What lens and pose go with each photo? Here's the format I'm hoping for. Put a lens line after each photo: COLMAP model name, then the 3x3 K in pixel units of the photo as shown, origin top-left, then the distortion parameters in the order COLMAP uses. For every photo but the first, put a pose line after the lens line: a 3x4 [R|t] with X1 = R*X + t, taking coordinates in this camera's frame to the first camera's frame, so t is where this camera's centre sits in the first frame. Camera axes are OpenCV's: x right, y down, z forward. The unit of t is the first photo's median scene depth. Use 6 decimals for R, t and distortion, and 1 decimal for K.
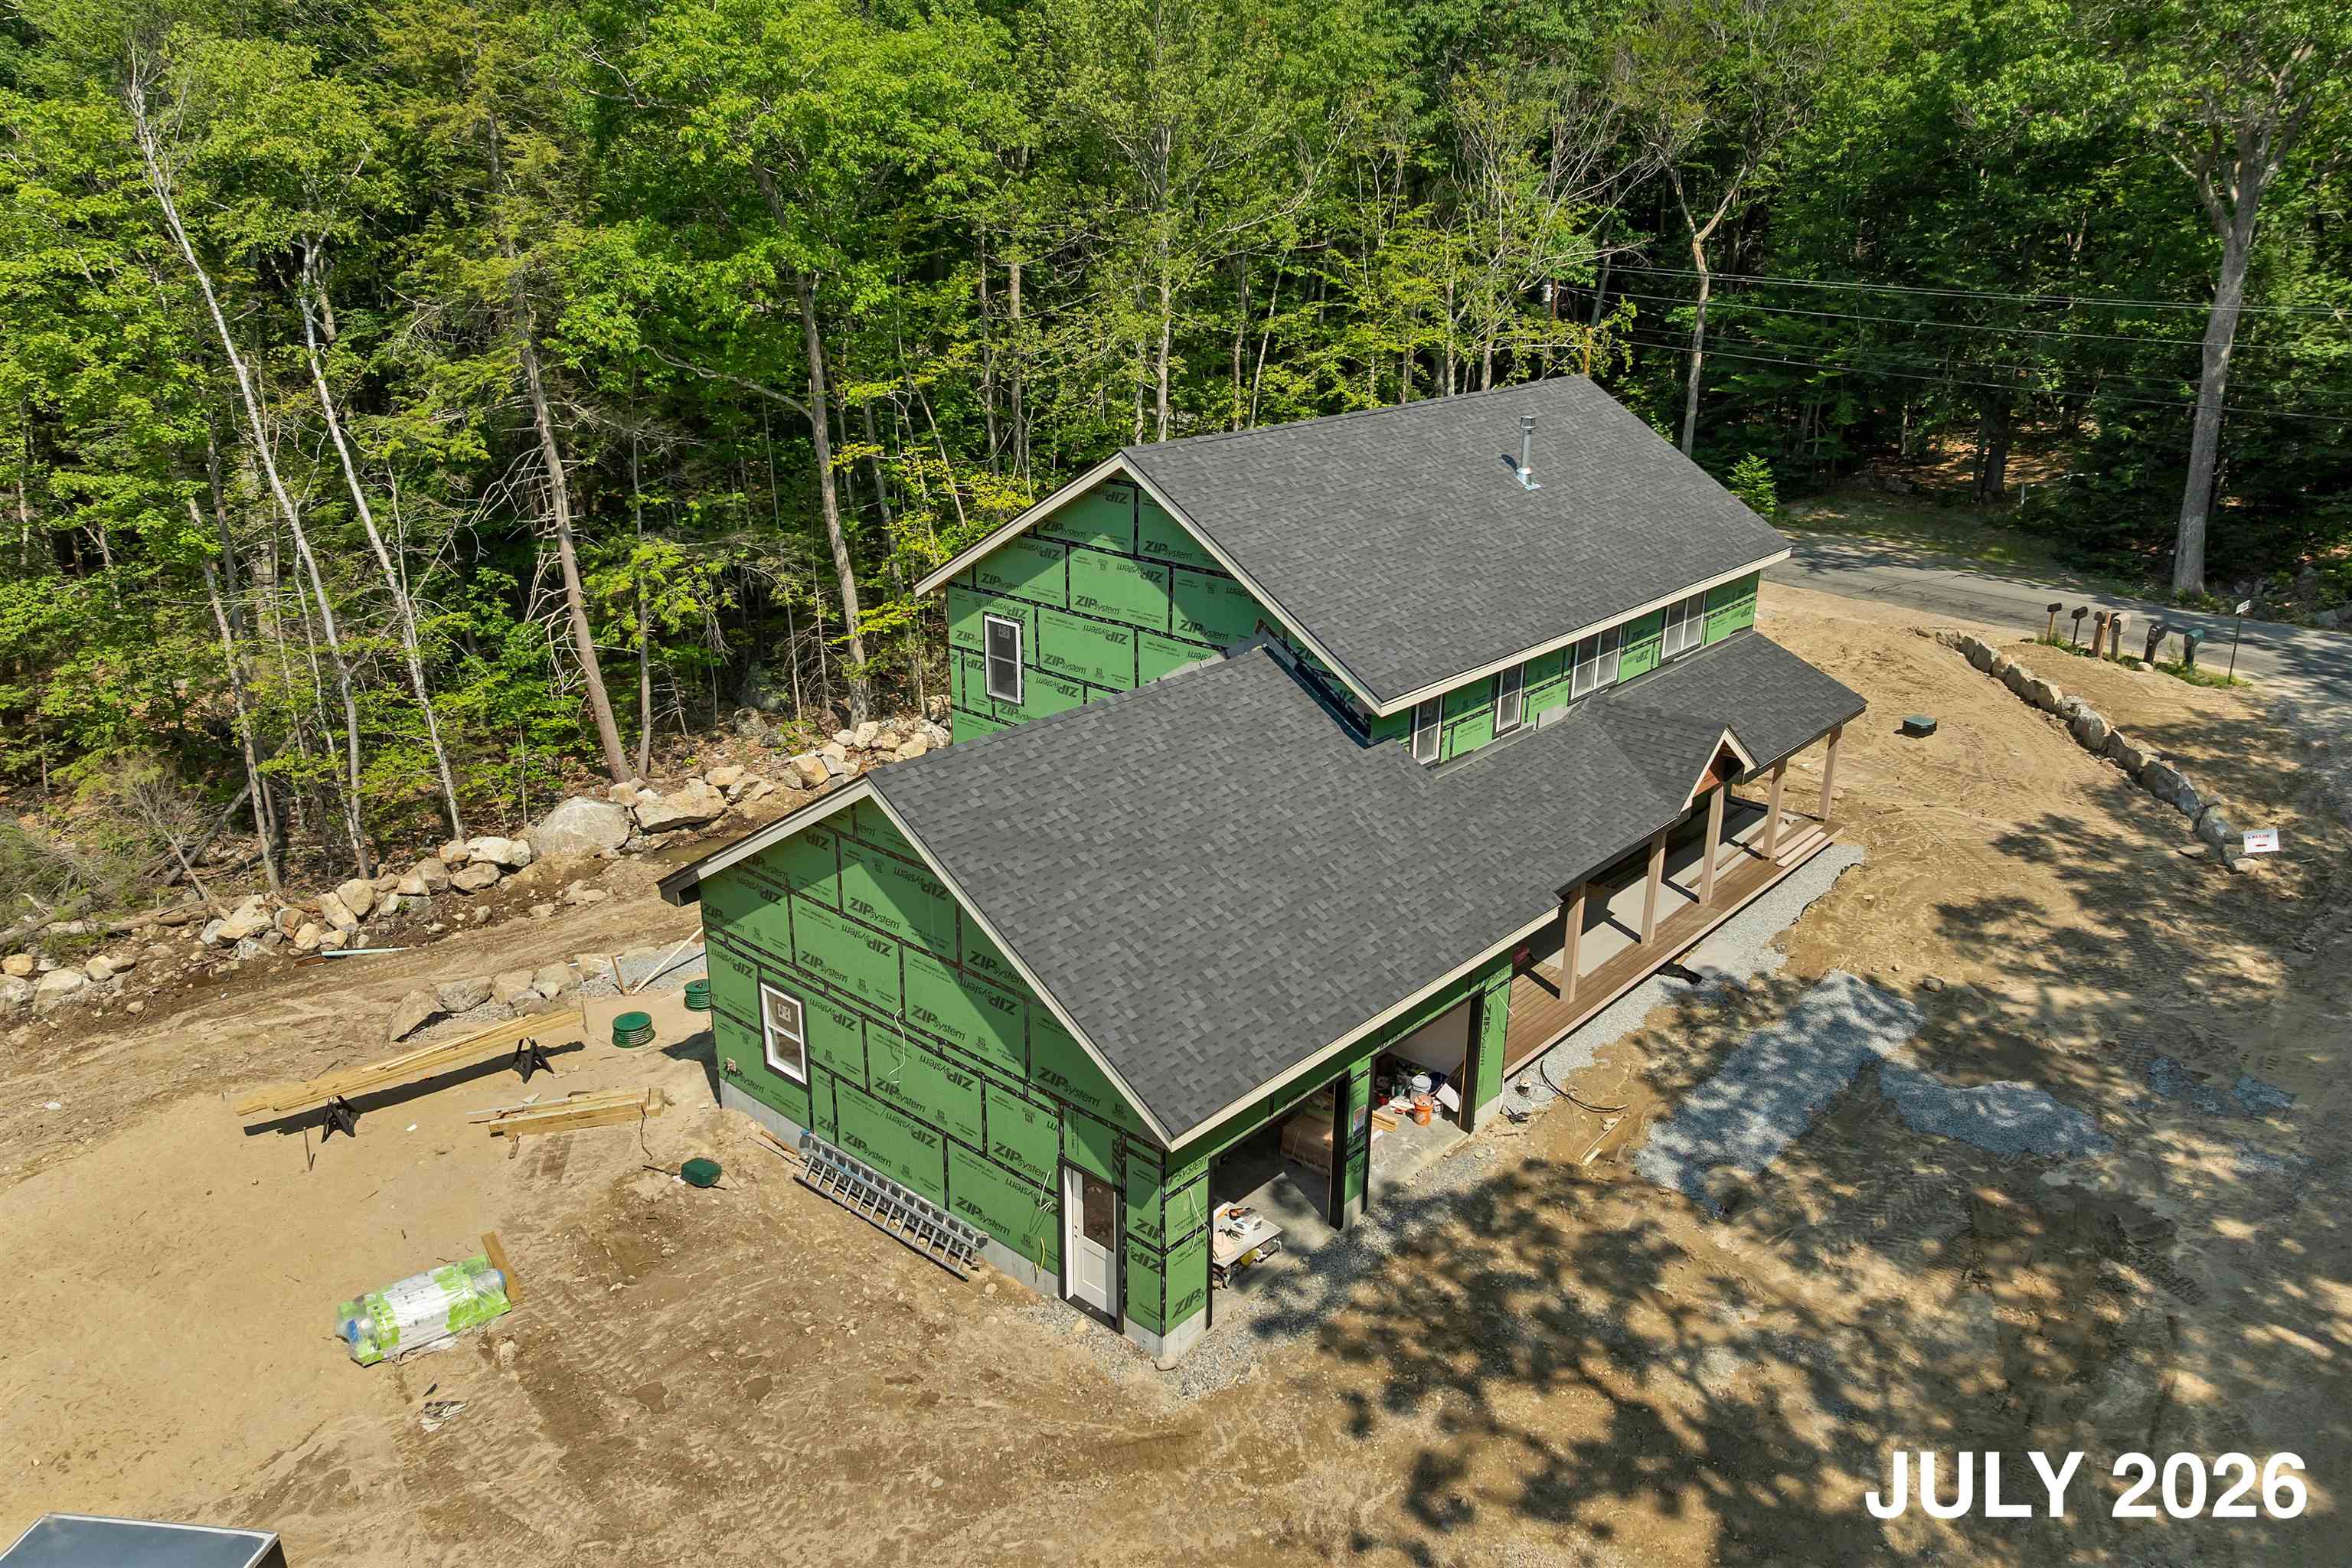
lens RADIAL K [[1664.4, 0, 1192.8], [0, 1664.4, 789.9], [0, 0, 1]] dist [-0.032031, -0.000833]
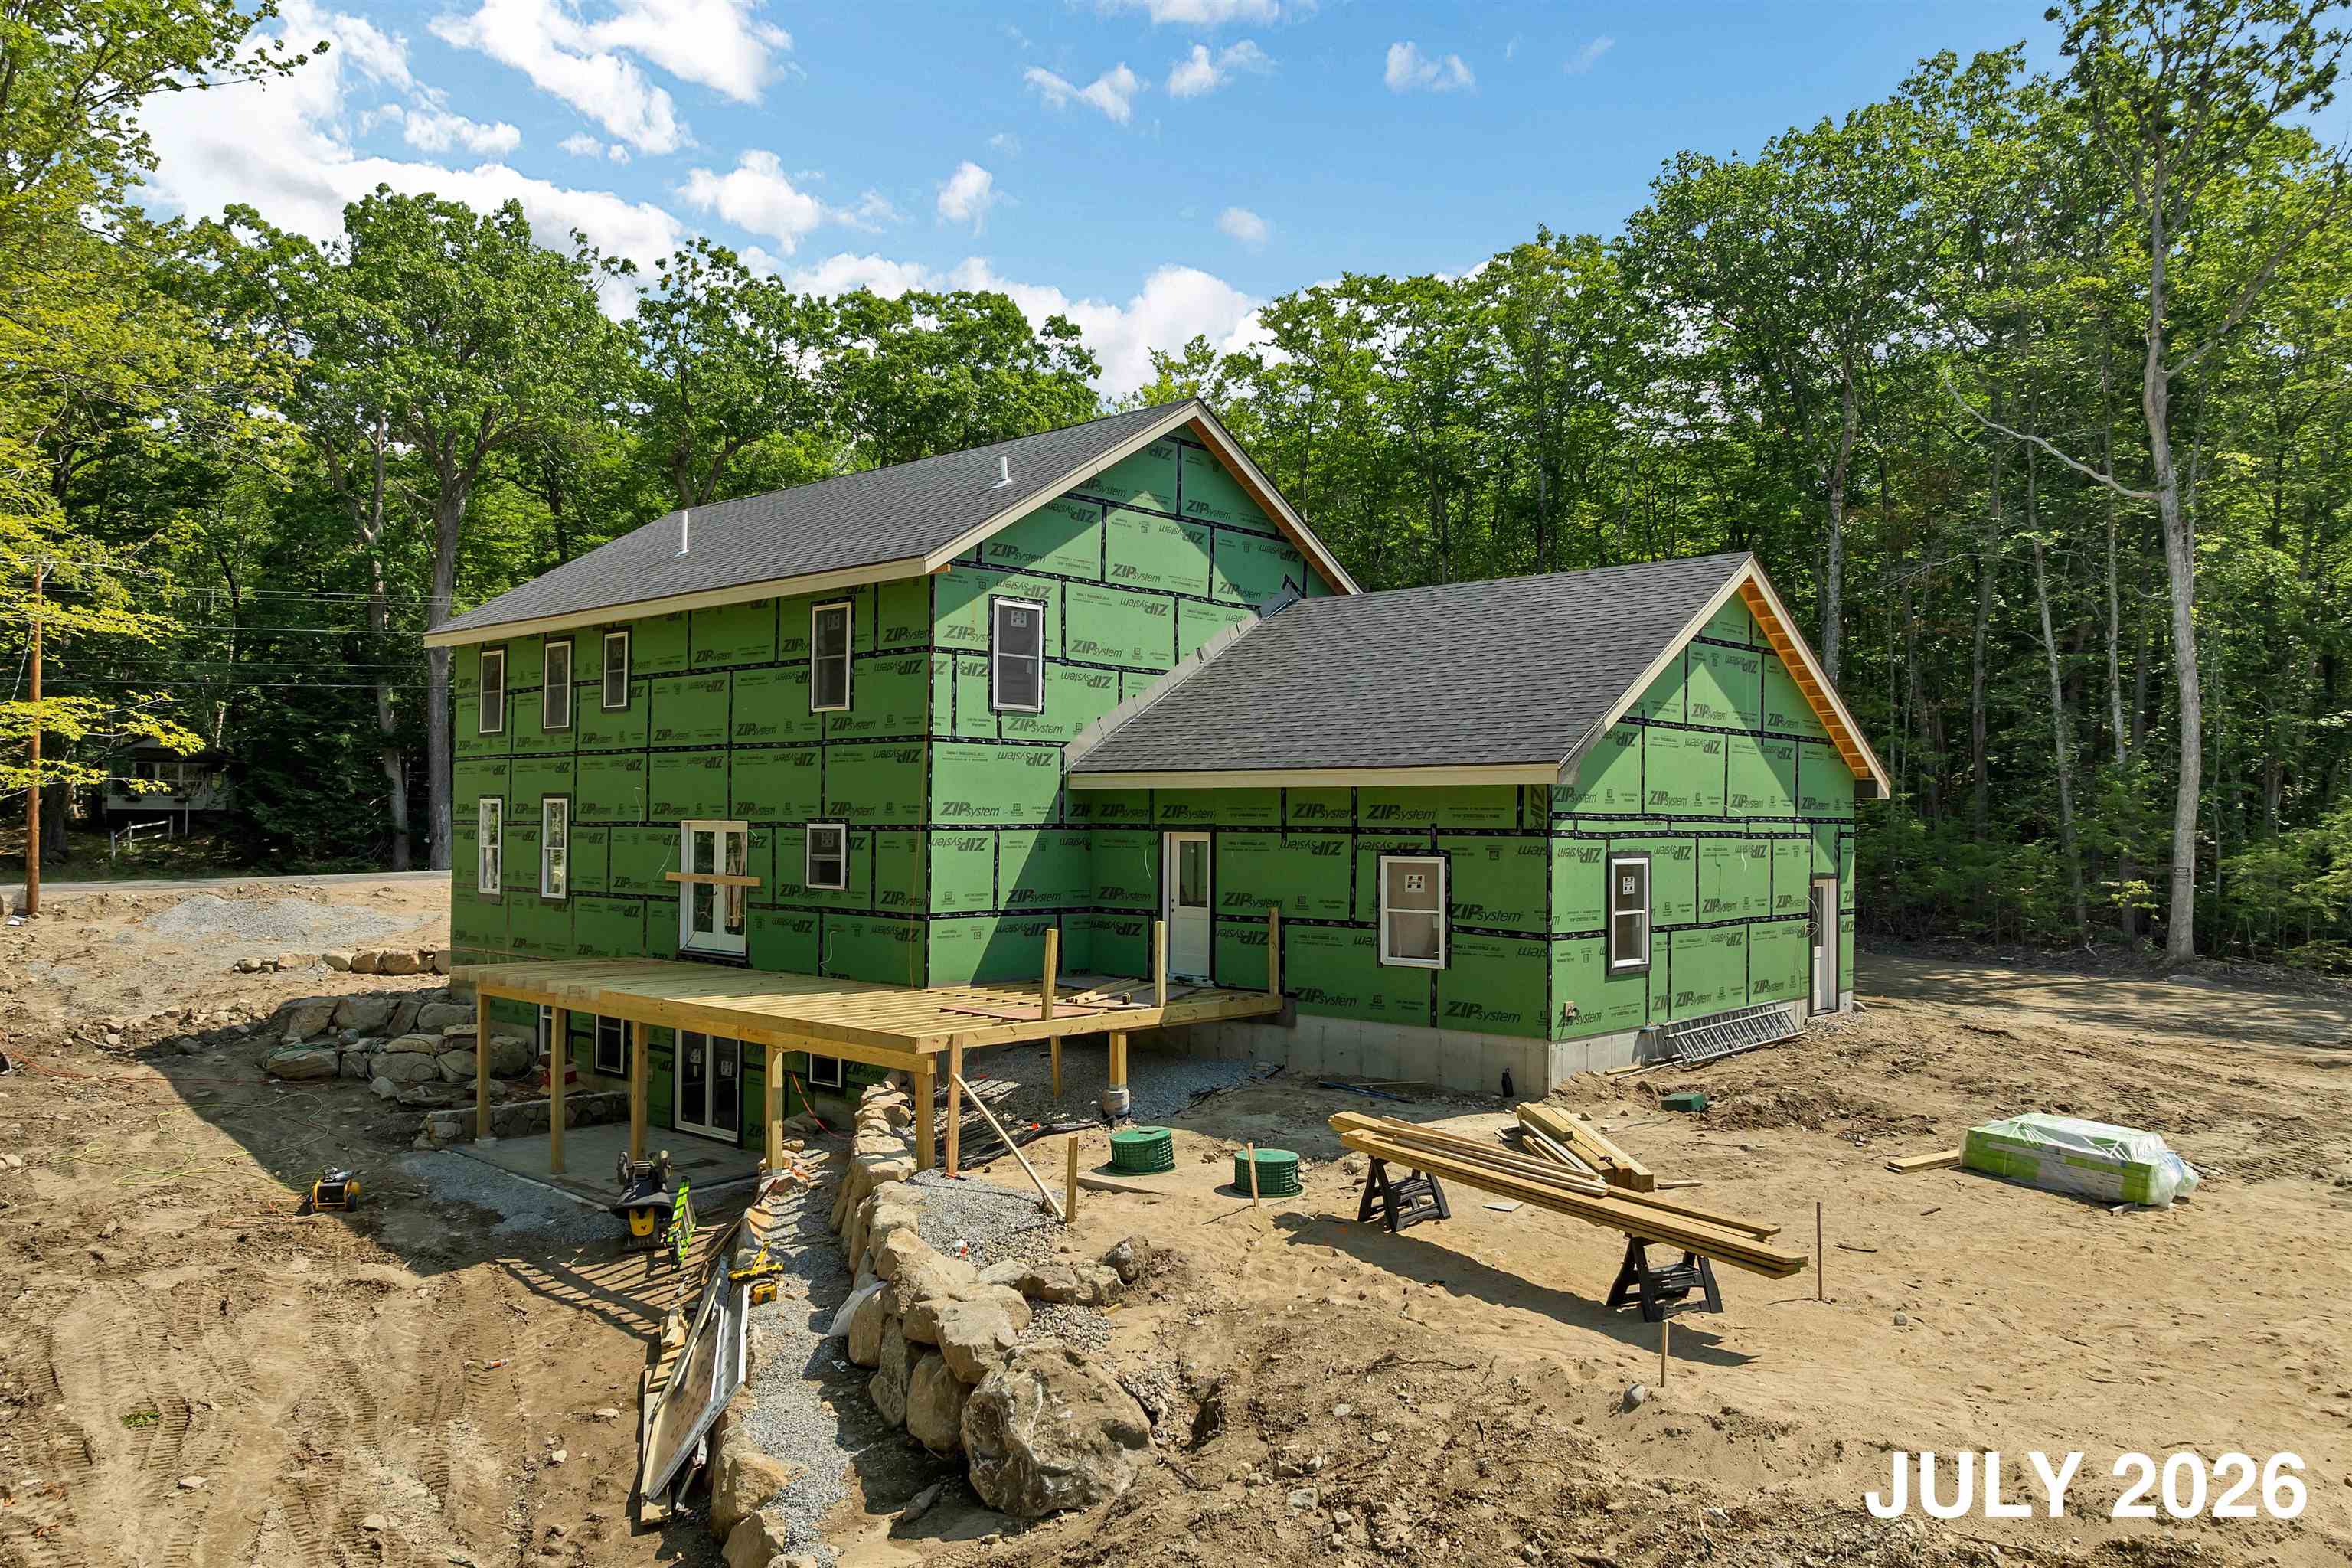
lens RADIAL K [[1664.4, 0, 1192.8], [0, 1664.4, 789.9], [0, 0, 1]] dist [-0.032031, -0.000833]
pose [[0.038524, 0.001759, 0.999256, -0.932896], [0.340135, 0.940261, -0.014769, 0.019819], [-0.939587, 0.340451, 0.035624, 0.974745]]
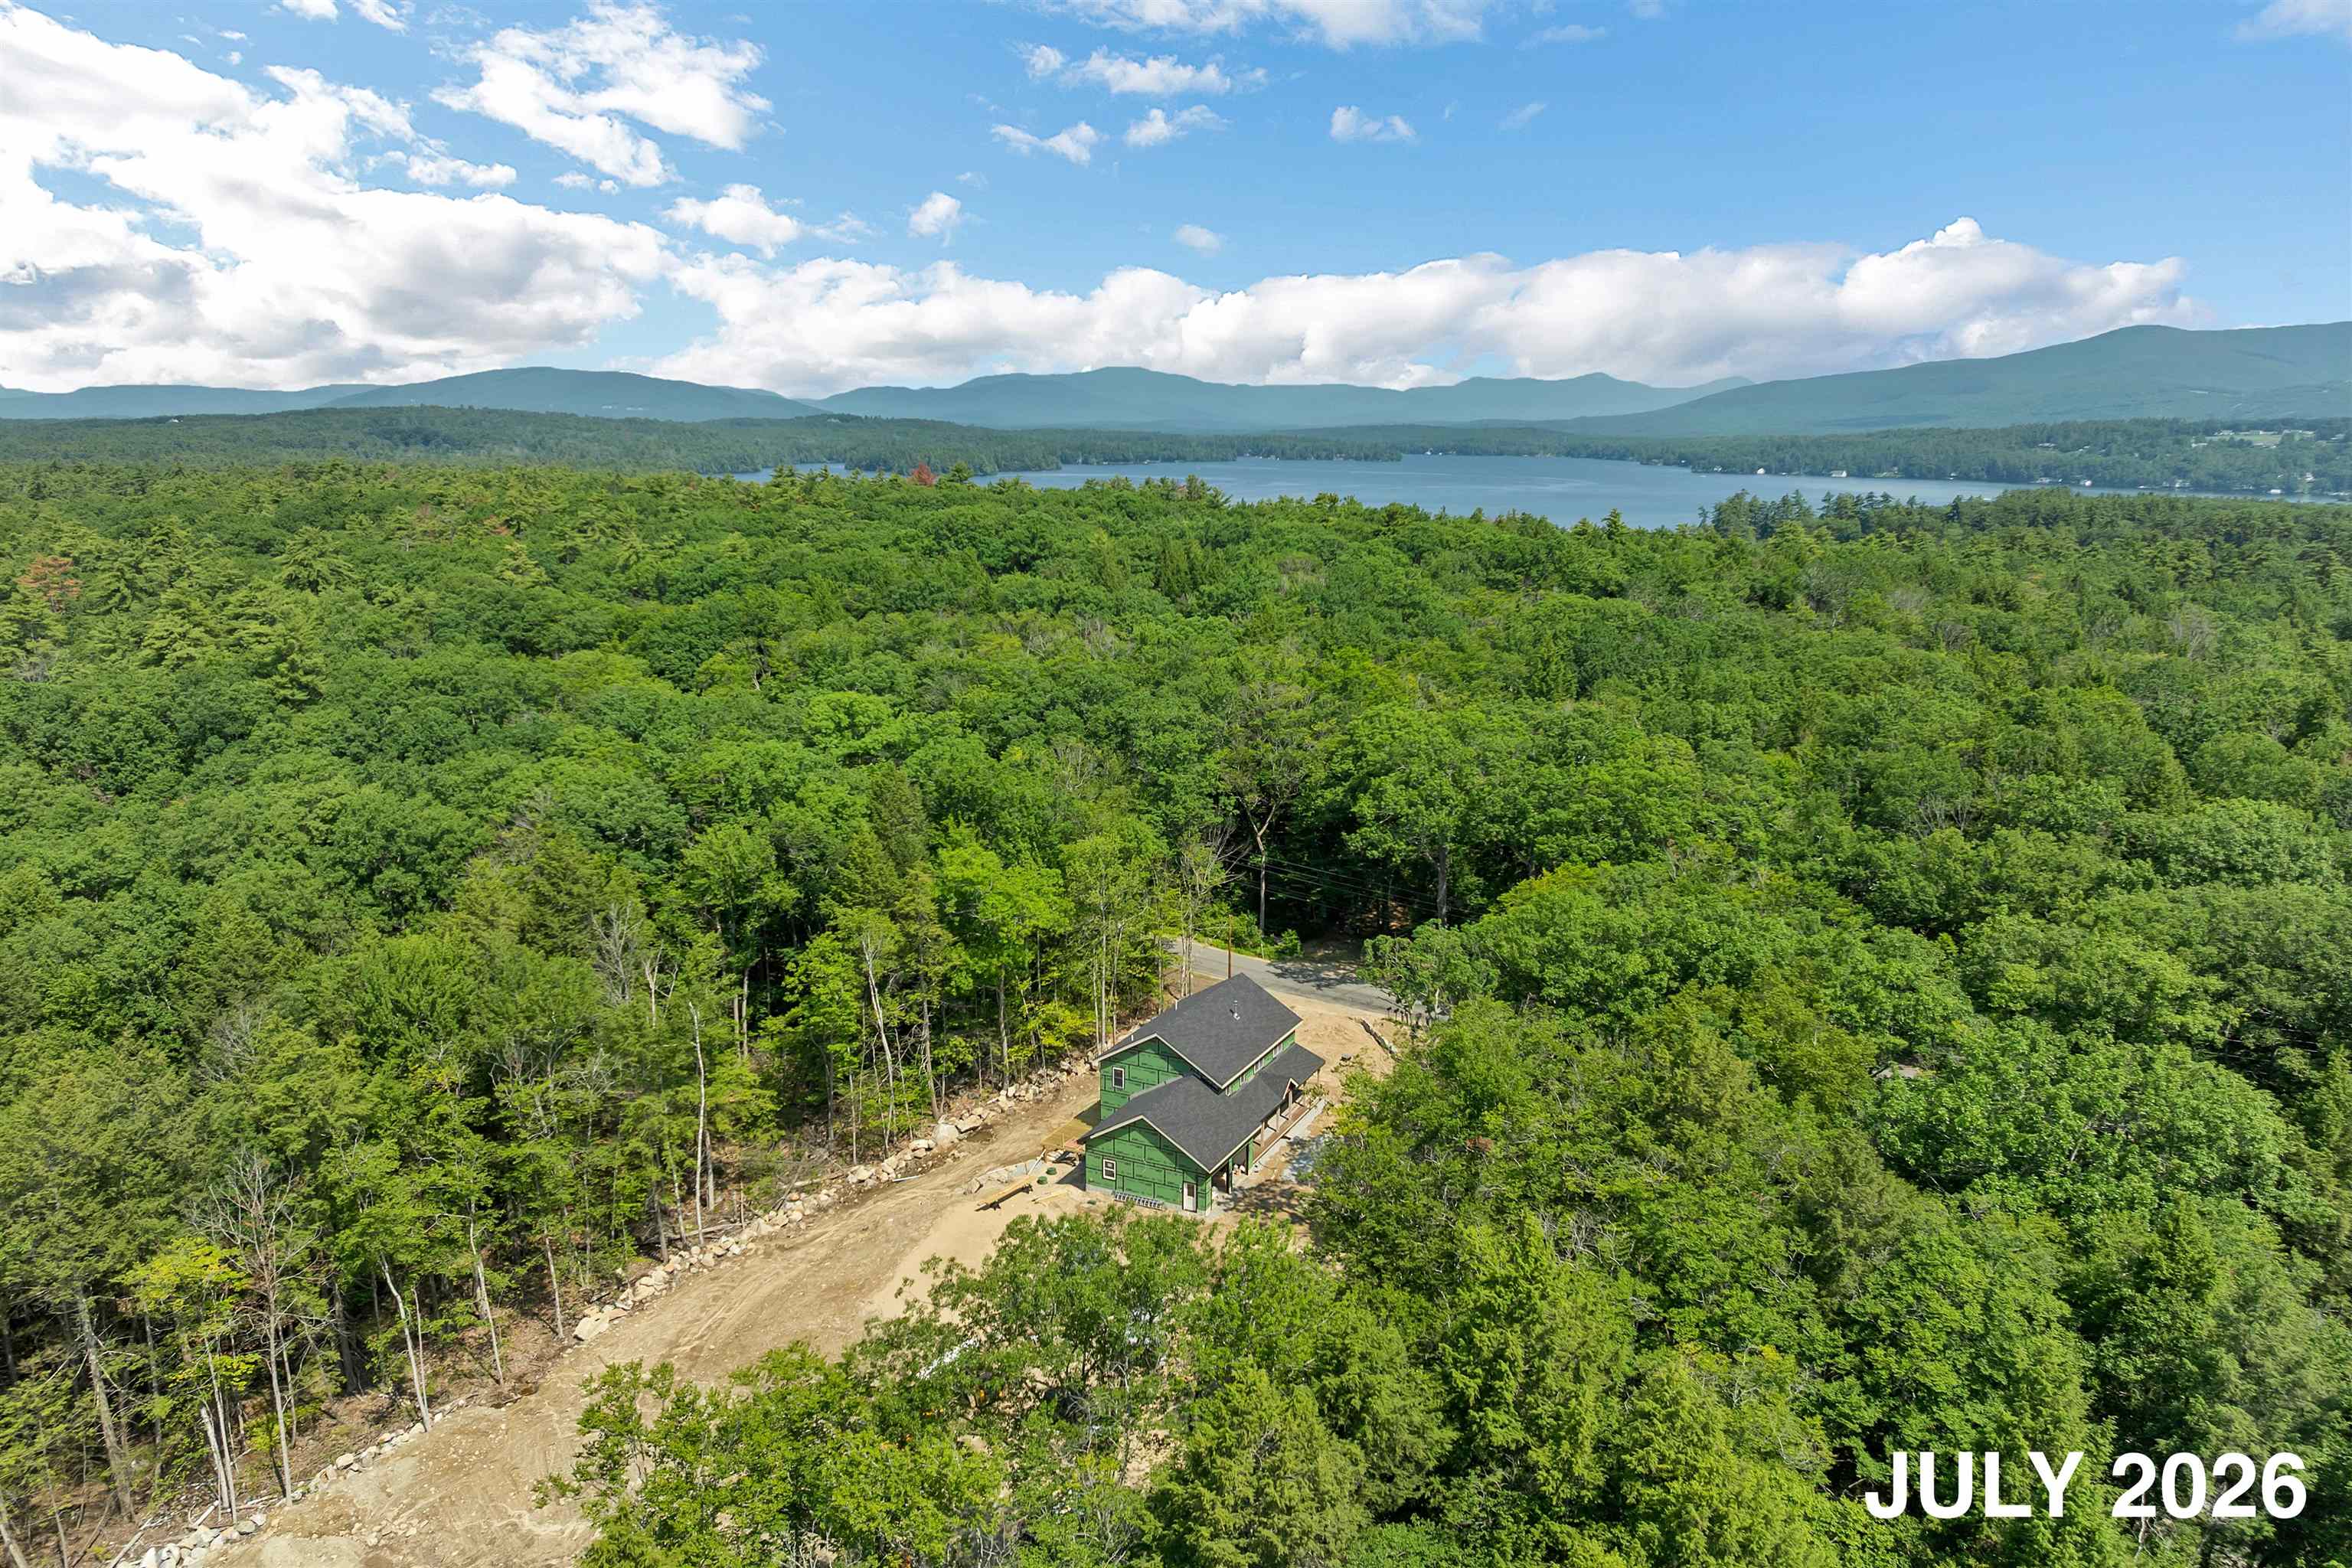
lens RADIAL K [[1664.4, 0, 1192.8], [0, 1664.4, 789.9], [0, 0, 1]] dist [-0.032031, -0.000833]
pose [[0.964146, -0.058336, 0.258880, -0.999813], [0.093764, 0.987502, -0.126679, -0.254926], [-0.248255, 0.146411, 0.957566, -3.184374]]
